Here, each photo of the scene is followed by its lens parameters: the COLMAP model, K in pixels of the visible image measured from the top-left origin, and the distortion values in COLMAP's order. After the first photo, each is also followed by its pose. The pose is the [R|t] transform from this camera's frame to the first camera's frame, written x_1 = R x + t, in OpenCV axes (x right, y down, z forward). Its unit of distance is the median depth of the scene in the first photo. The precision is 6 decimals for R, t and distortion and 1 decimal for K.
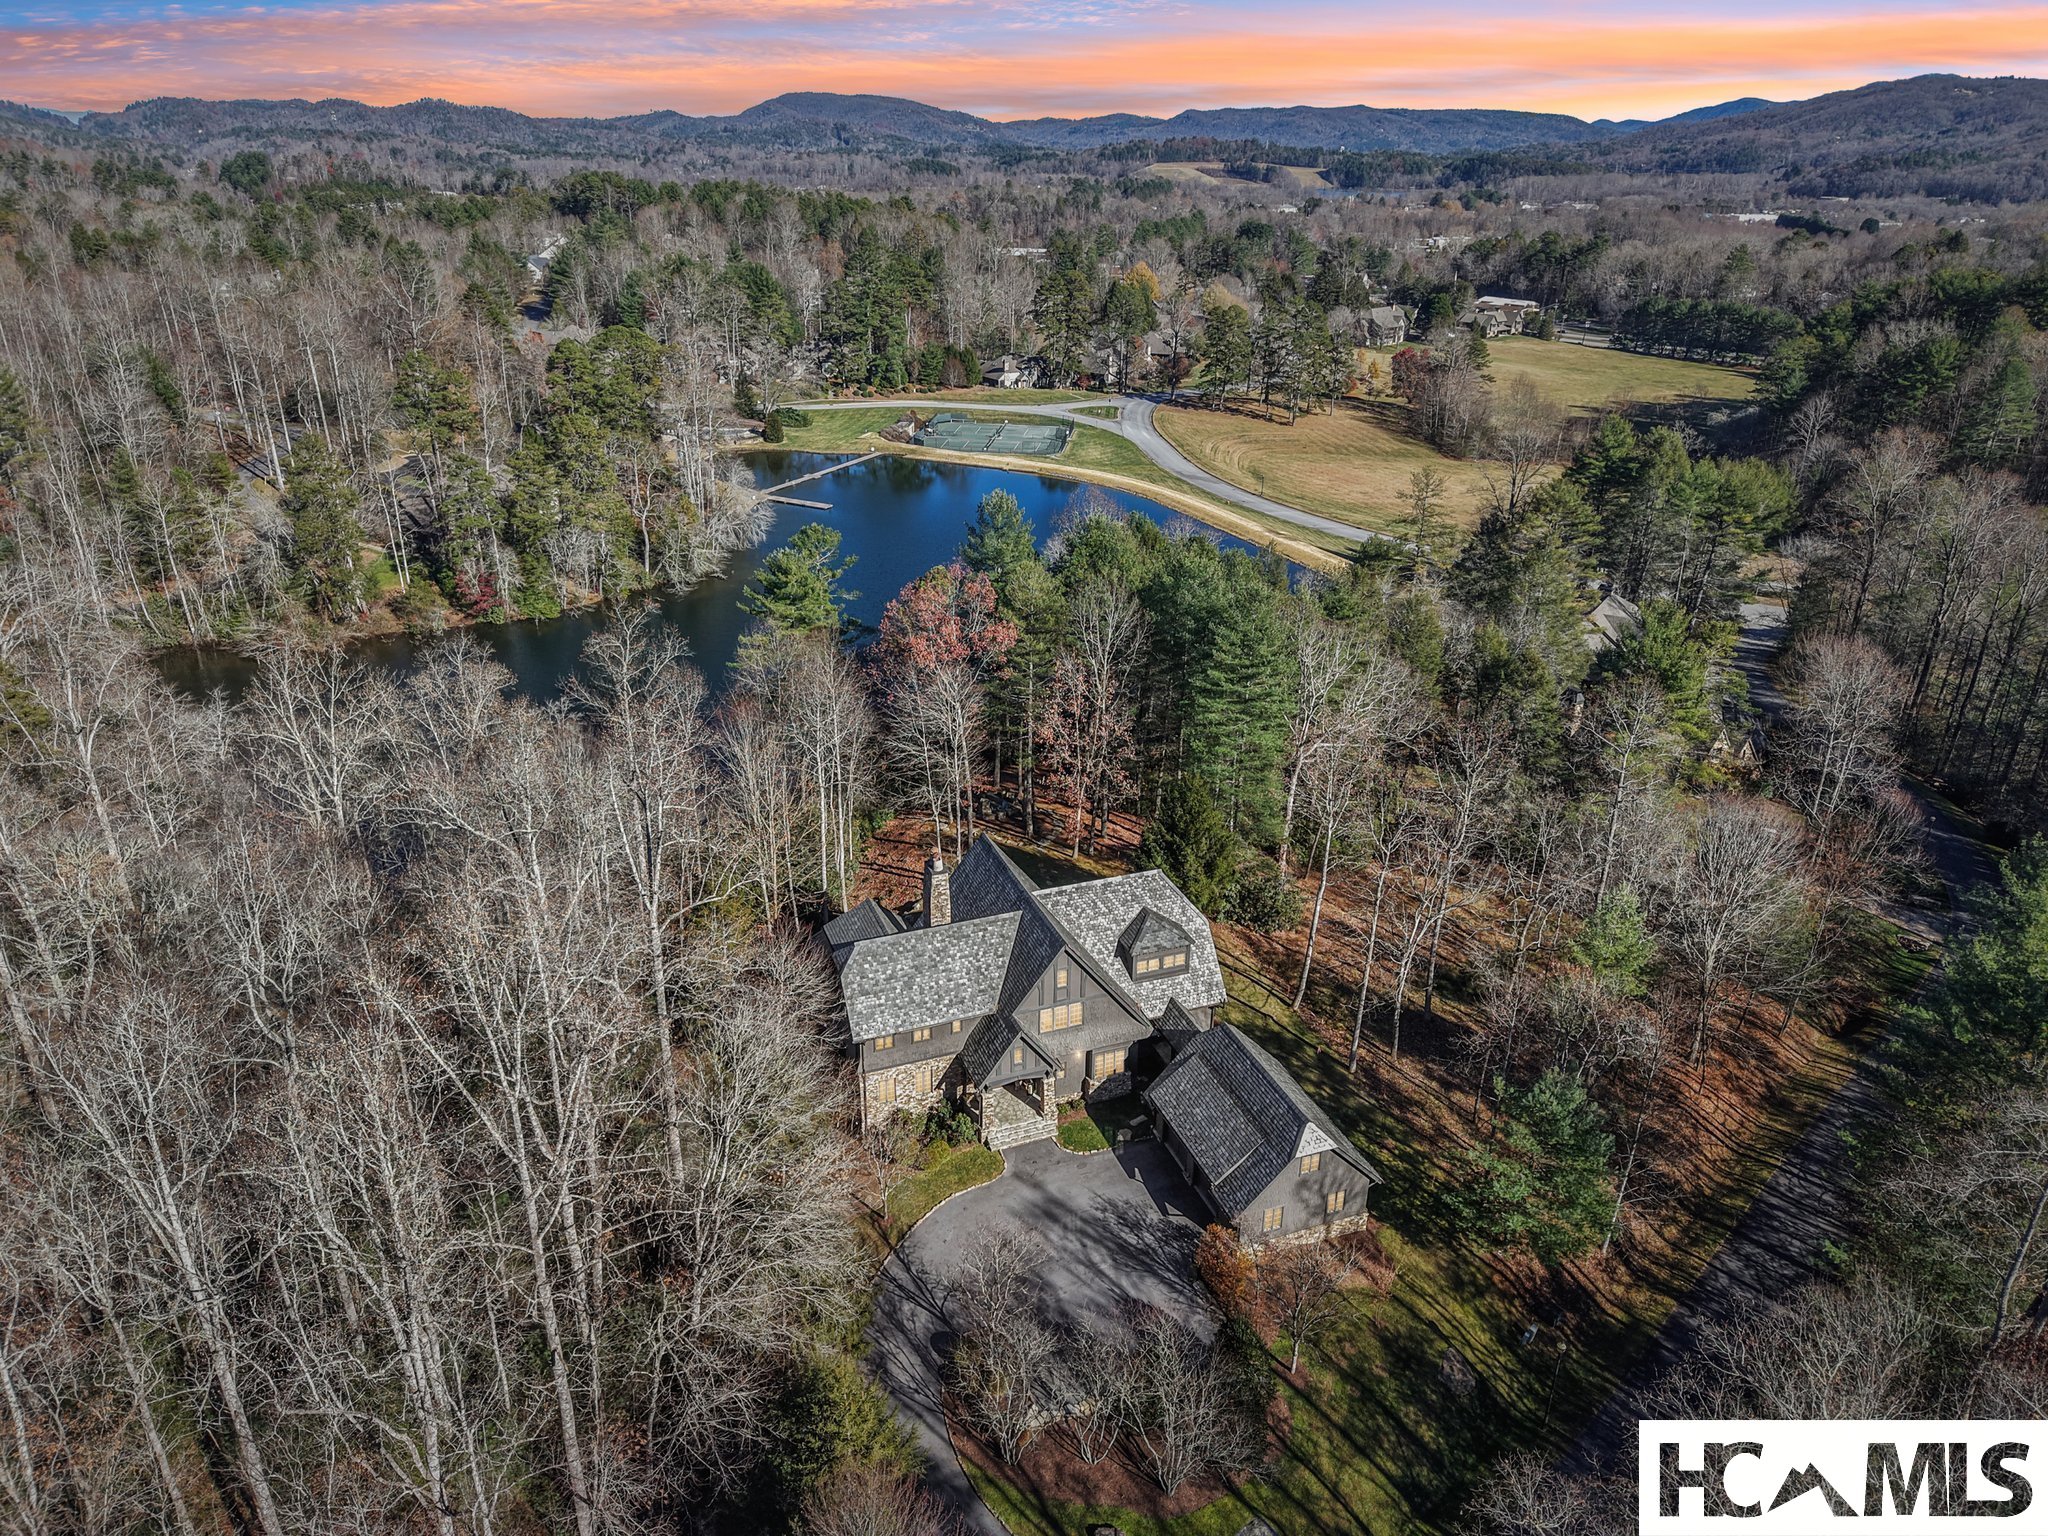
lens RADIAL K [[1384.8, 0, 1024.0], [0, 1384.8, 768.0], [0, 0, 1]] dist [0.019459, -0.028872]
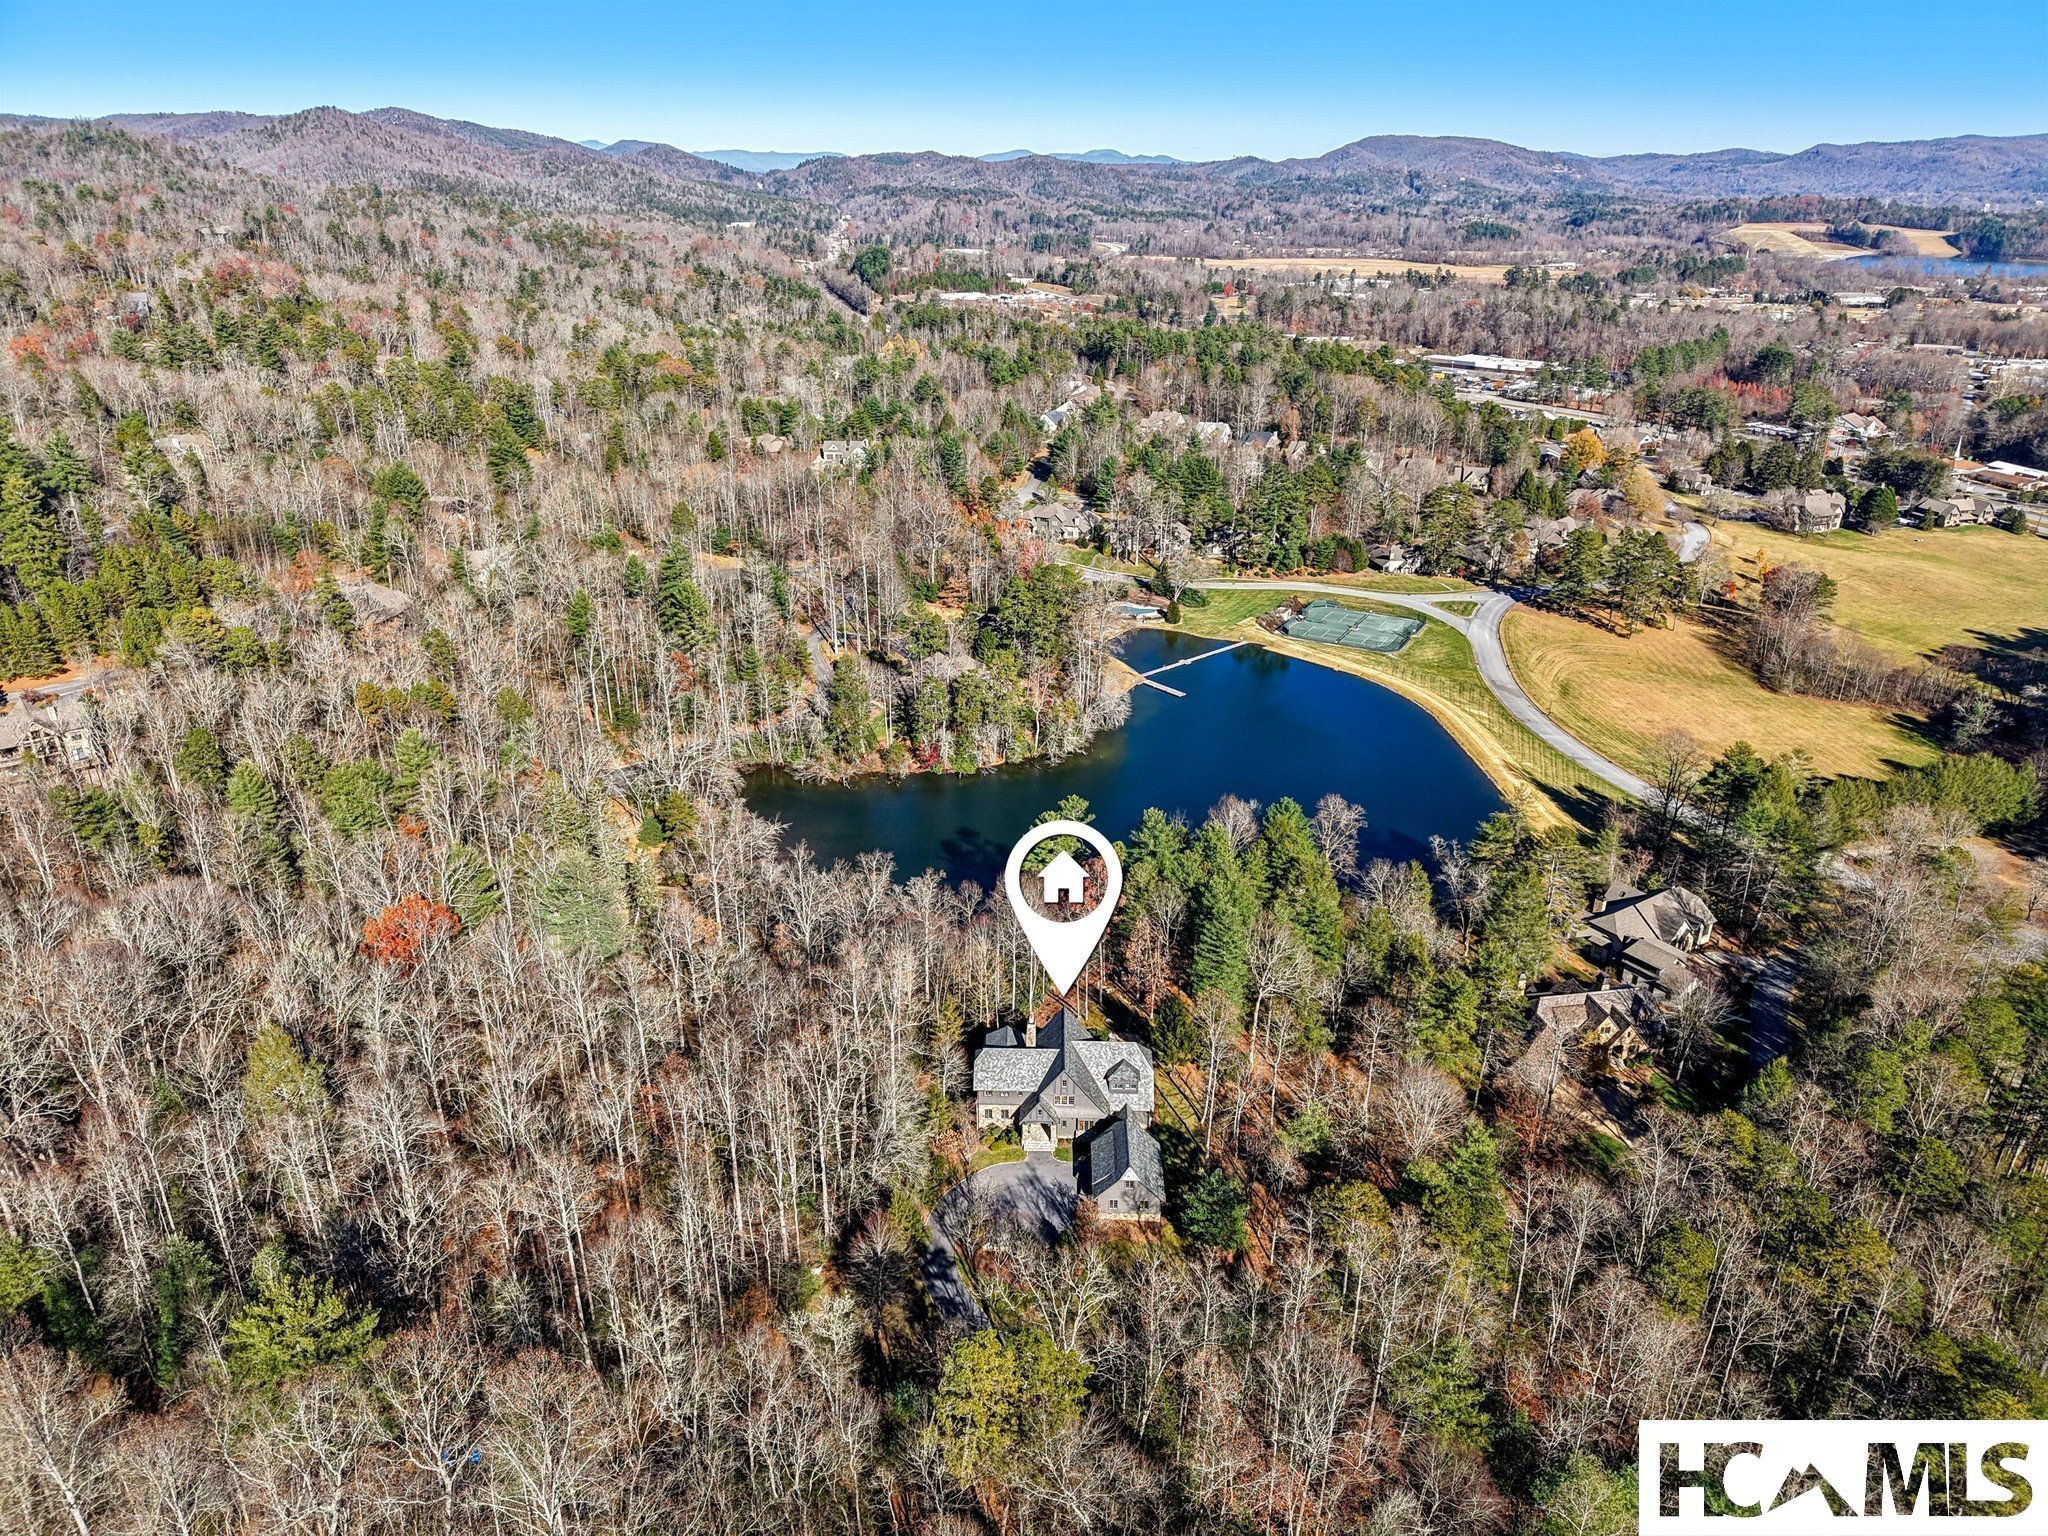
lens RADIAL K [[1420.5, 0, 1024.0], [0, 1420.5, 768.0], [0, 0, 1]] dist [0.096540, -0.119674]
pose [[0.925109, 0.150599, -0.348559, 0.163110], [-0.151759, 0.988123, 0.024146, -0.094642], [0.348056, 0.030559, 0.936976, -0.288980]]
